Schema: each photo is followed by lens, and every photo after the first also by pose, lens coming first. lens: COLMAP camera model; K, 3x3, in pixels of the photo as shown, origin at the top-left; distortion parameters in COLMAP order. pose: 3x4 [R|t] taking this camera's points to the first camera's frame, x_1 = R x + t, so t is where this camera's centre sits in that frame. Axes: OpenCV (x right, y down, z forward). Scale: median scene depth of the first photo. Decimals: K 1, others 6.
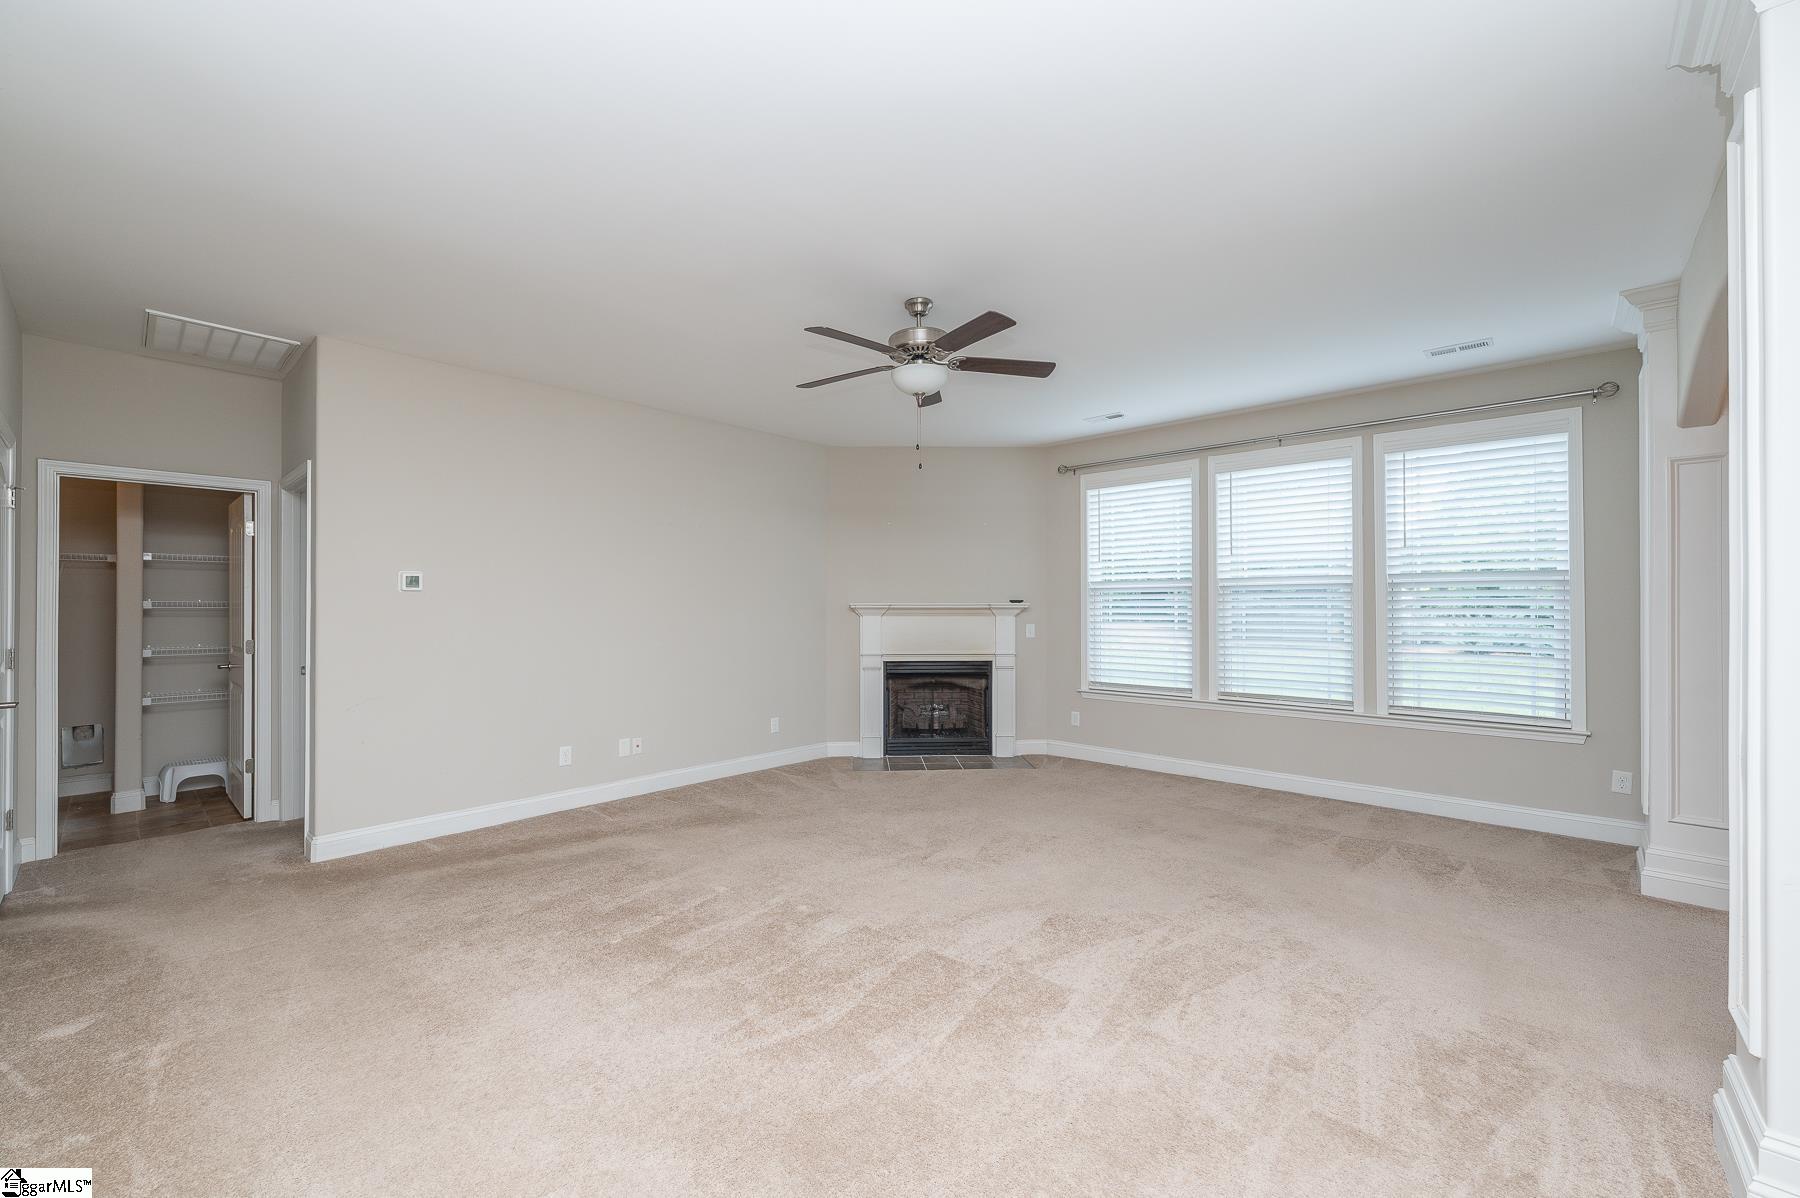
lens RADIAL K [[718.3, 0, 900.8], [0, 718.3, 599.7], [0, 0, 1]] dist [0.000300, -0.000012]
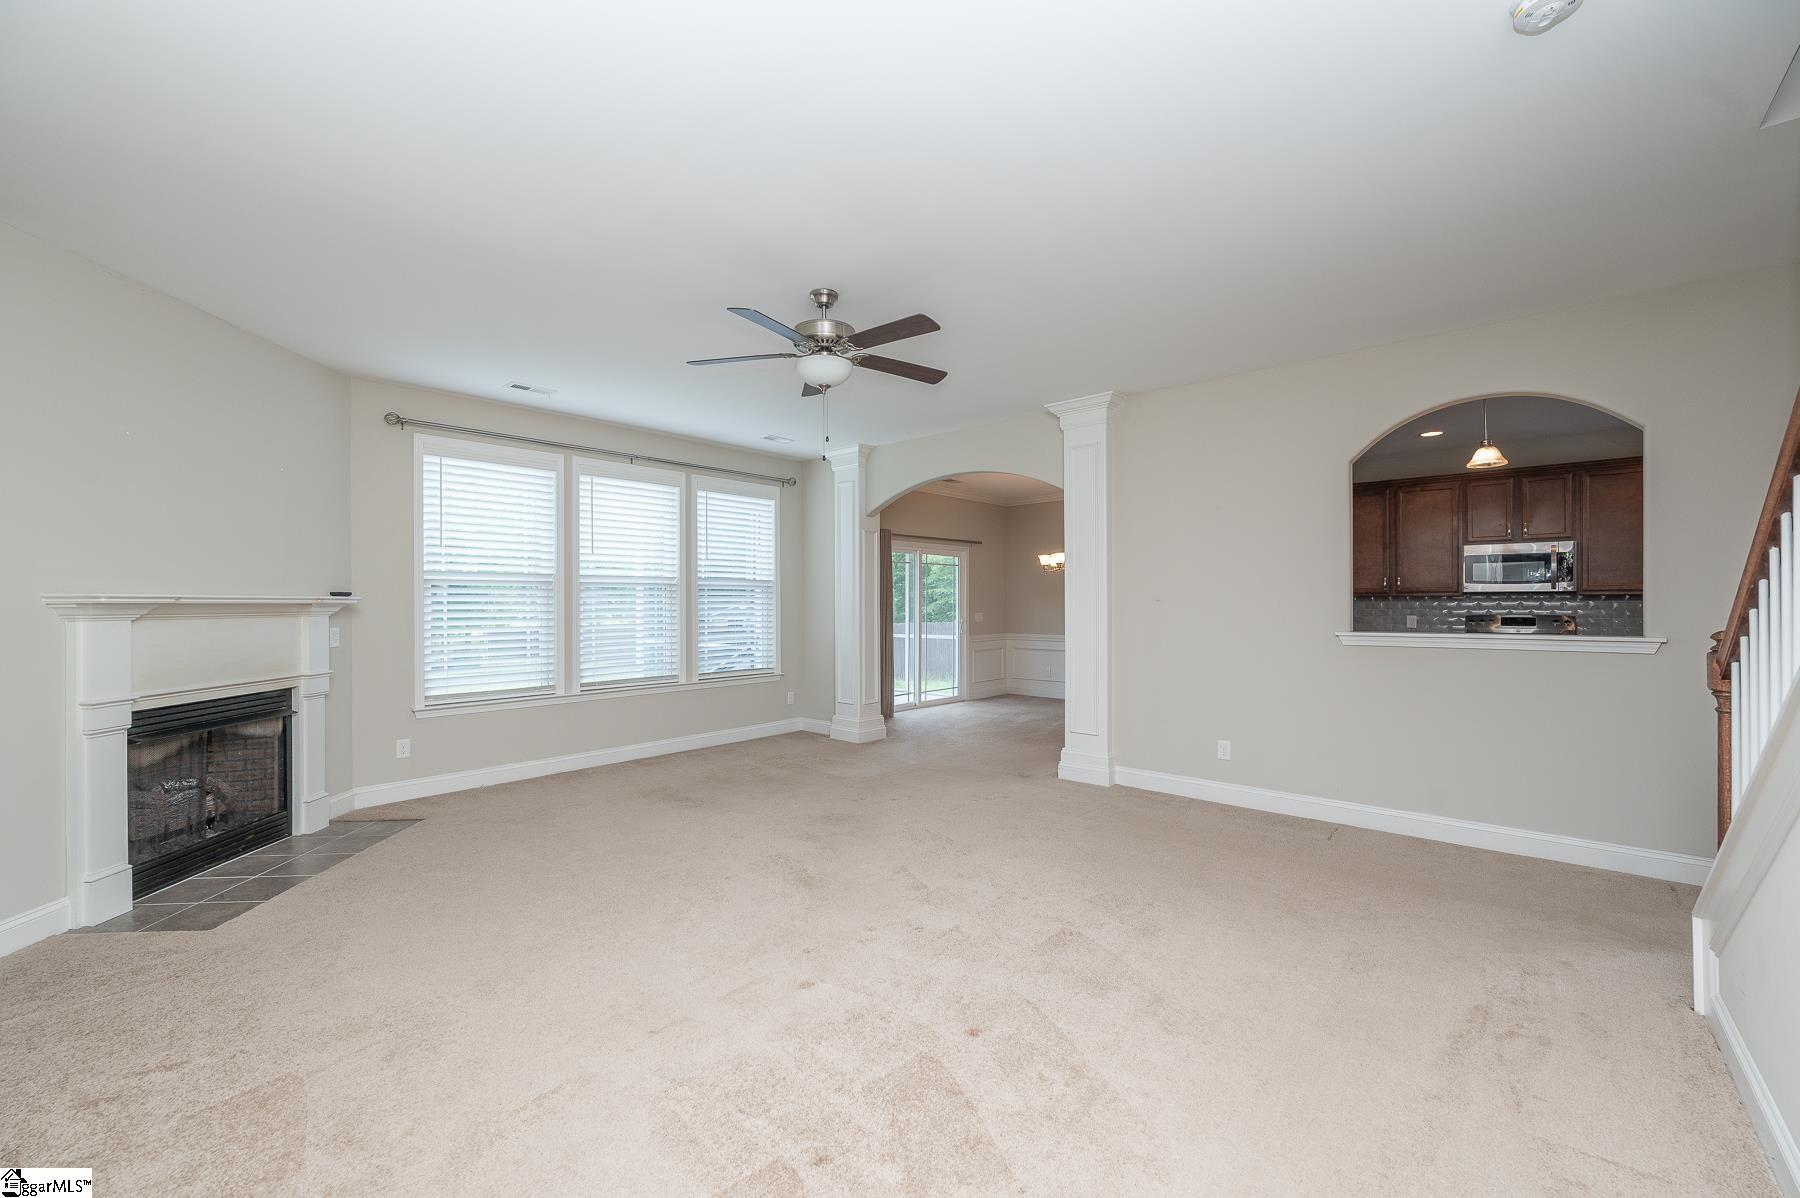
lens RADIAL K [[716.0, 0, 890.1], [0, 716.0, 601.4], [0, 0, 1]] dist [-0.000292, -0.000128]
pose [[-0.001818, 0.000684, 0.999998, -0.524943], [-0.008109, 0.999967, -0.000698, 0.004912], [-0.999965, -0.008110, -0.001813, 0.486215]]
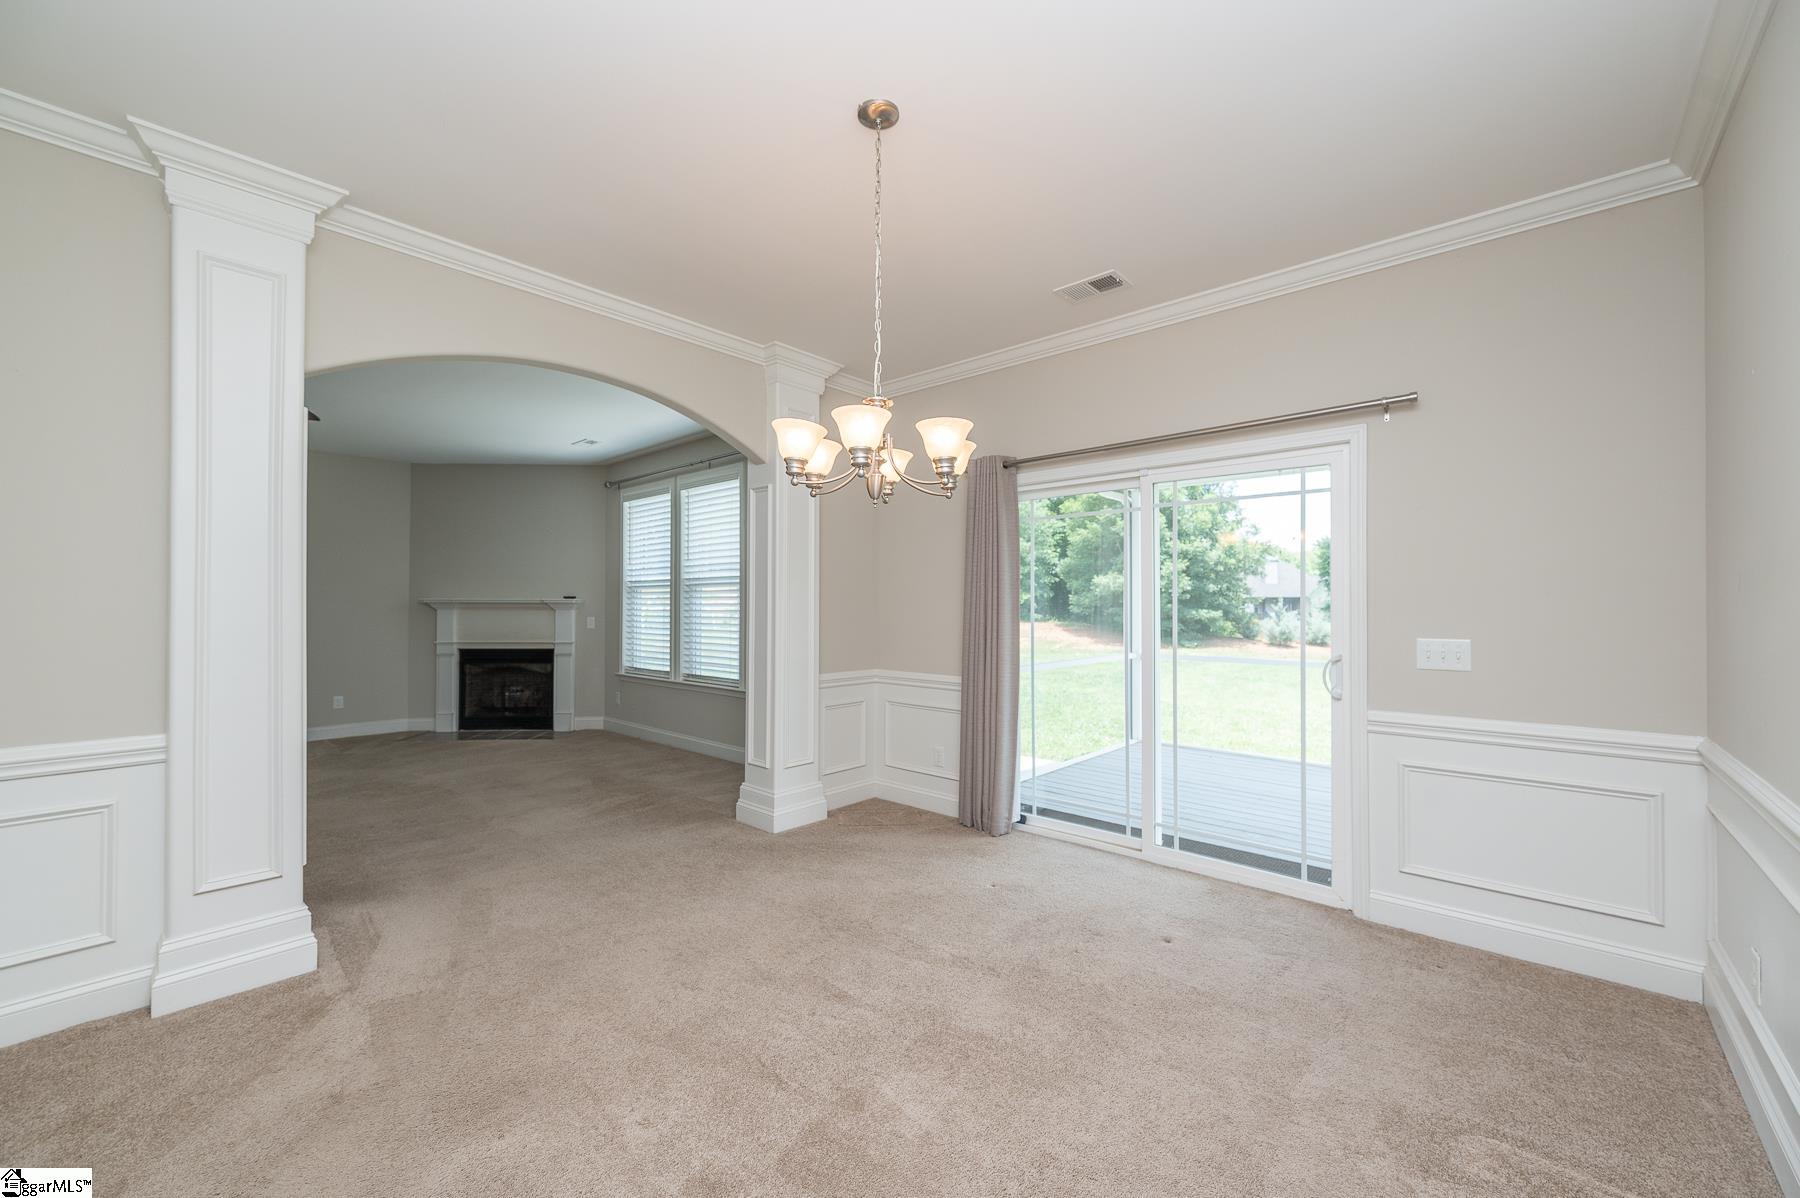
lens RADIAL K [[716.0, 0, 890.1], [0, 716.0, 601.4], [0, 0, 1]] dist [-0.000292, -0.000128]
pose [[0.999998, -0.001258, 0.001263, 0.690273], [0.001243, 0.999935, 0.011296, -0.004201], [-0.001277, -0.011294, 0.999935, -0.164482]]
